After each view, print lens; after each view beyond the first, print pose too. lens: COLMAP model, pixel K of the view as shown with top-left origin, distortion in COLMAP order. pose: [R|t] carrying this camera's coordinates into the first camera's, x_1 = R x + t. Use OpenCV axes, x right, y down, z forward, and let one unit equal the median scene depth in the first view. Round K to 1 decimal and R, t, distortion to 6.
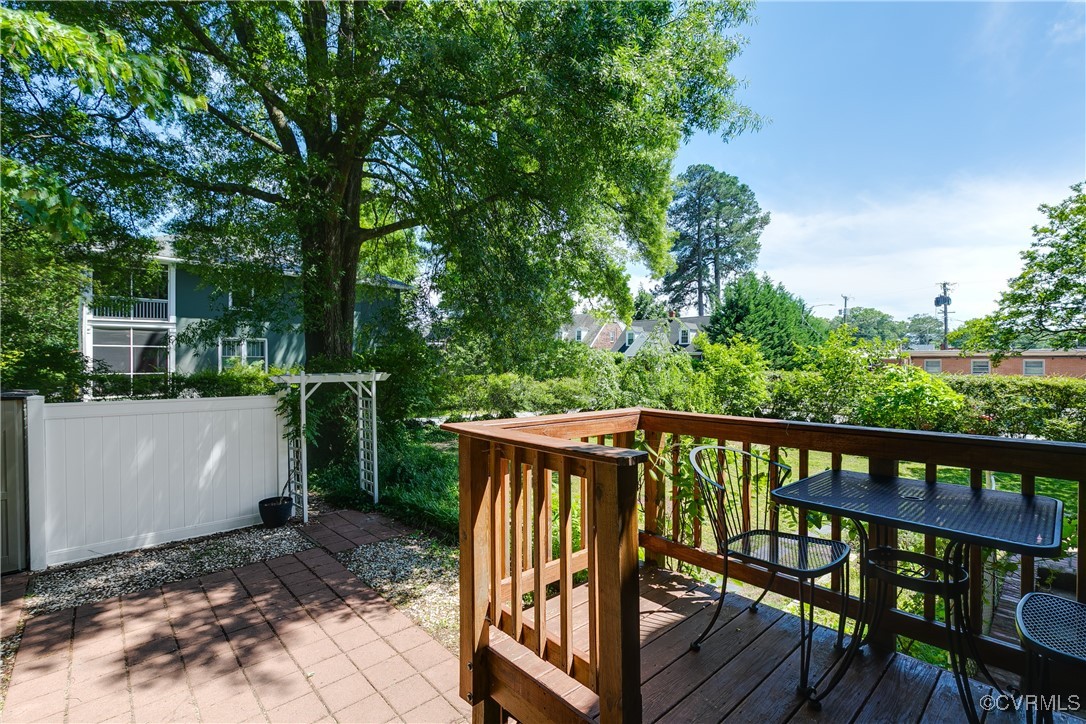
lens RADIAL K [[504.3, 0, 547.6], [0, 504.3, 364.9], [0, 0, 1]] dist [0.018739, -0.009163]
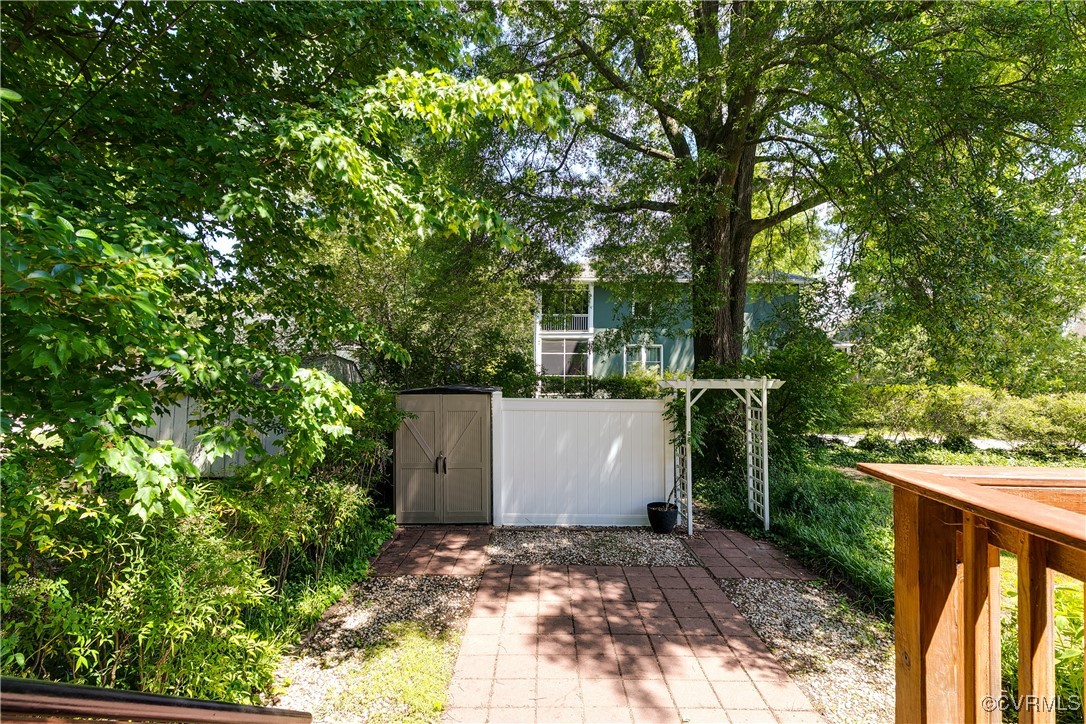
lens RADIAL K [[504.3, 0, 547.6], [0, 504.3, 364.9], [0, 0, 1]] dist [0.018739, -0.009163]
pose [[0.733833, 0.001740, -0.679328, -0.025108], [-0.009008, 0.999934, -0.007170, 0.000341], [0.679270, 0.011381, 0.733800, 0.102136]]
